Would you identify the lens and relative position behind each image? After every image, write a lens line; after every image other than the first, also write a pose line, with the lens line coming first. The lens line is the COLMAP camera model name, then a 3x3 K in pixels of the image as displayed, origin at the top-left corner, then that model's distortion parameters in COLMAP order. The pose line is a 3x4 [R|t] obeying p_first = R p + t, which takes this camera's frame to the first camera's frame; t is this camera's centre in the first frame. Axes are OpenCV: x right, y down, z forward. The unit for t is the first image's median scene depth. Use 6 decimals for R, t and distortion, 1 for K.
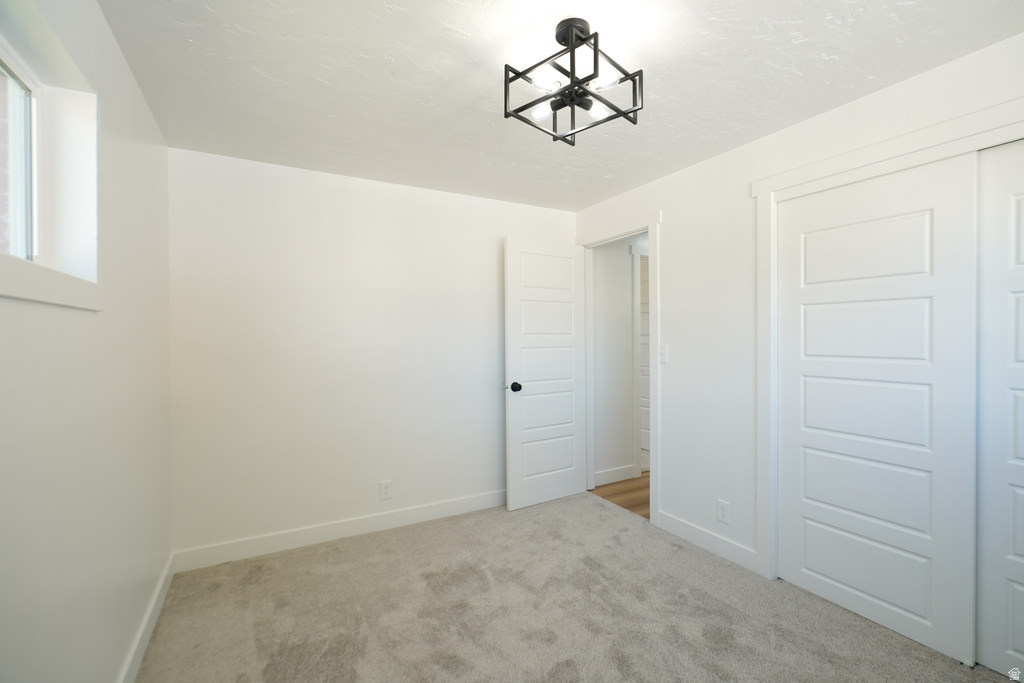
lens RADIAL K [[452.2, 0, 512.0], [0, 452.2, 341.5], [0, 0, 1]] dist [-0.010908, 0.000864]
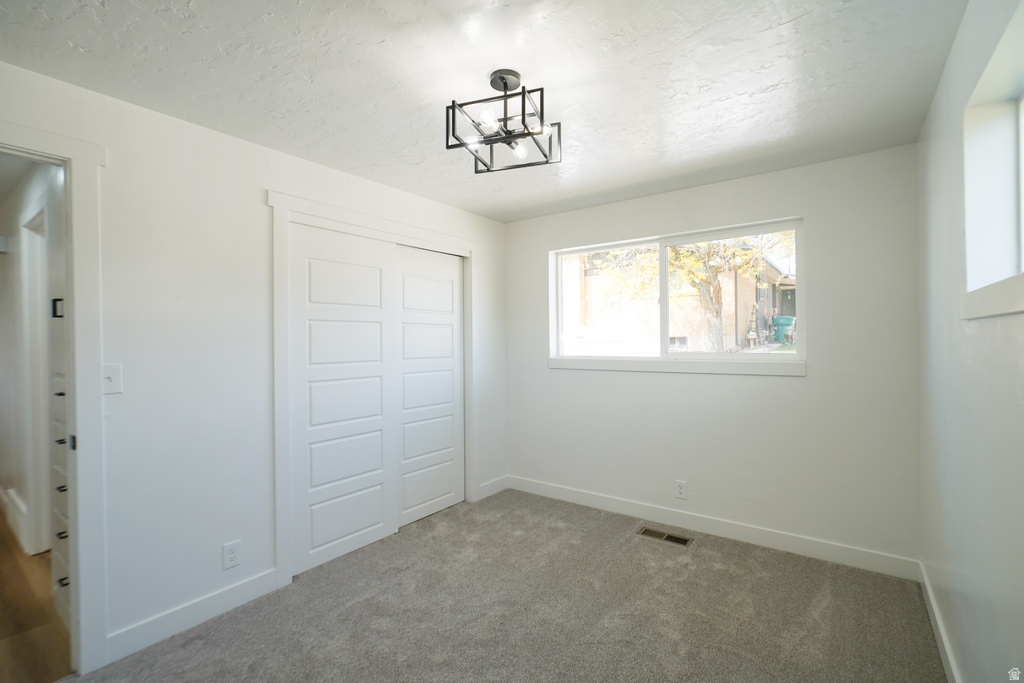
lens RADIAL K [[452.2, 0, 512.0], [0, 452.2, 341.5], [0, 0, 1]] dist [-0.010908, 0.000864]
pose [[-0.420802, 0.014489, 0.907037, -0.613351], [0.027209, 0.999624, -0.003345, -0.008764], [-0.906744, 0.023272, -0.421038, 1.009342]]
